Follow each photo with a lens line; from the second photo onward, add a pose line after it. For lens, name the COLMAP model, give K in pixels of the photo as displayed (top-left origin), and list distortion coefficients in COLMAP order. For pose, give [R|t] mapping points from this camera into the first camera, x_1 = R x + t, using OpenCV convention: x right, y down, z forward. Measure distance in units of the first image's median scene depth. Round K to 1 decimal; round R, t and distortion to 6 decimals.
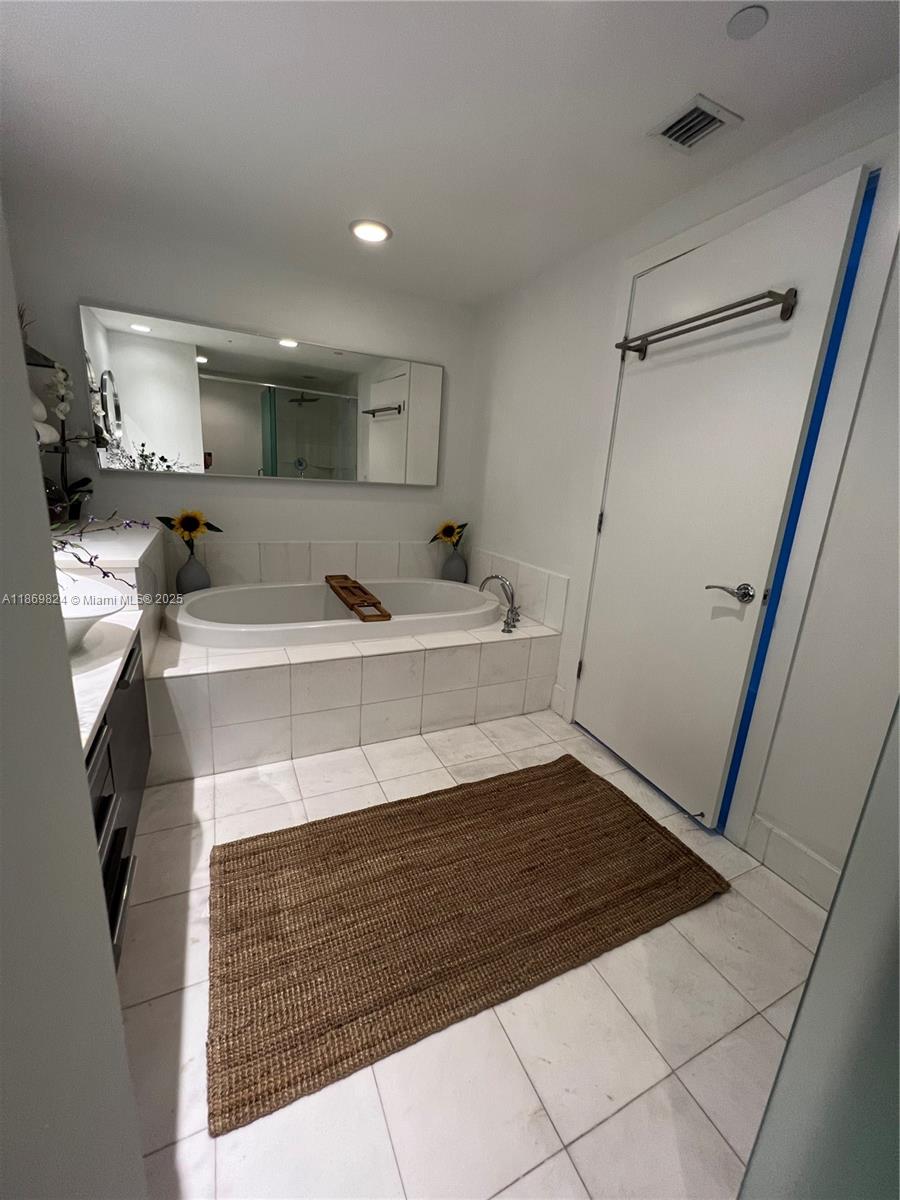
lens RADIAL K [[481.2, 0, 450.0], [0, 481.2, 600.0], [0, 0, 1]] dist [0.001852, 0.000193]
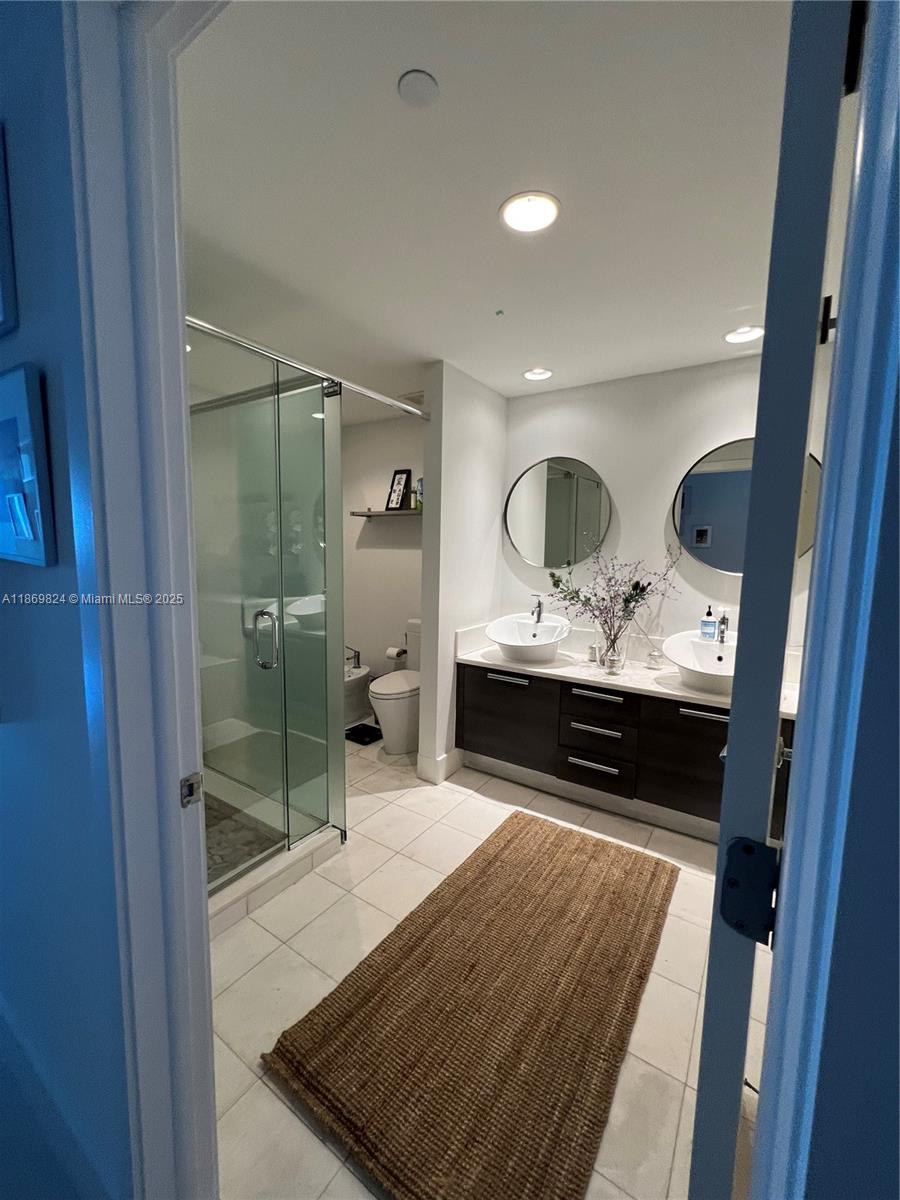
lens RADIAL K [[481.2, 0, 450.0], [0, 481.2, 600.0], [0, 0, 1]] dist [0.001852, 0.000193]
pose [[-0.855794, -0.018506, -0.516985, 0.823108], [-0.194202, 0.937761, 0.287907, -0.475366], [0.479480, 0.346789, -0.806124, 1.698593]]
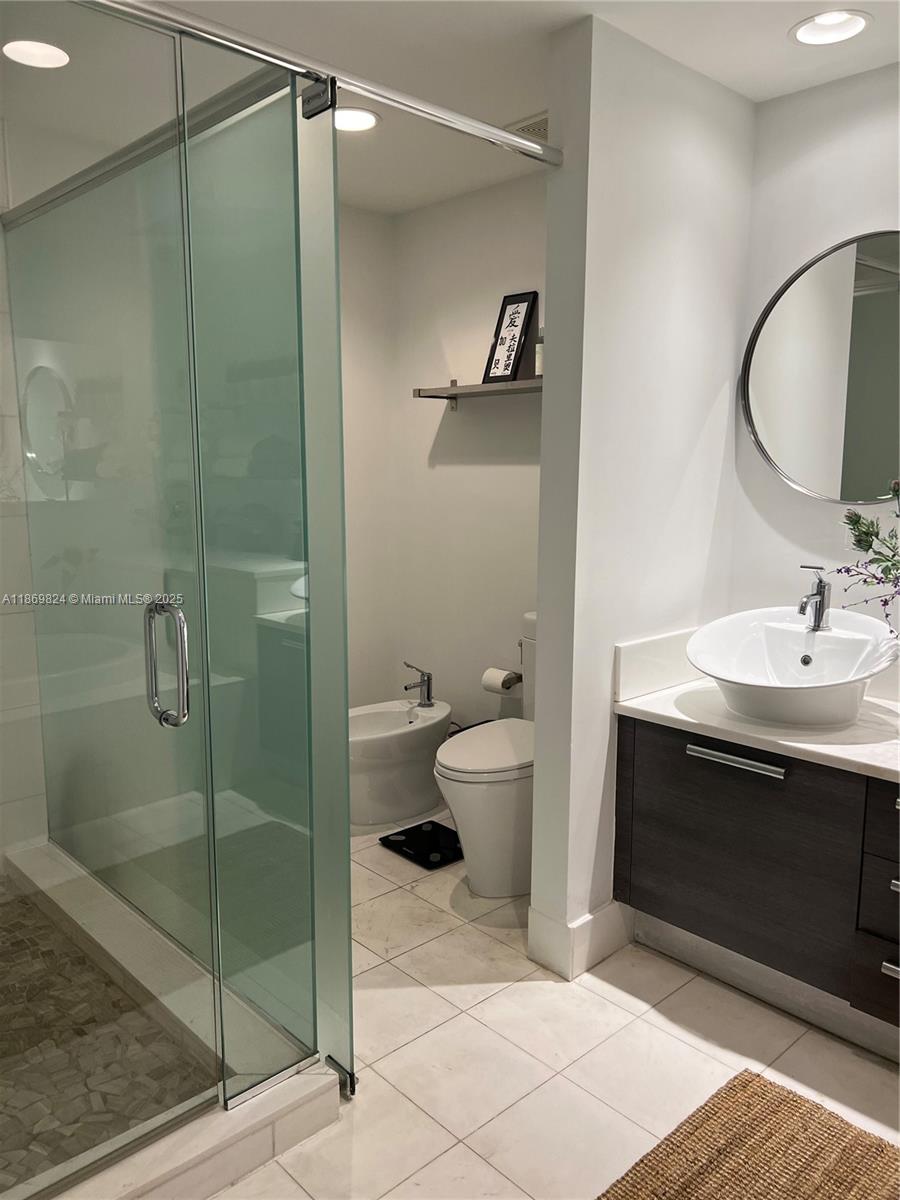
lens RADIAL K [[897.2, 0, 440.9], [0, 897.2, 598.2], [0, 0, 1]] dist [0.070747, -0.080862]
pose [[-0.952721, -0.015050, -0.303474, 0.590100], [-0.130744, 0.921886, 0.364735, -0.434937], [0.274279, 0.387168, -0.880268, 1.500136]]
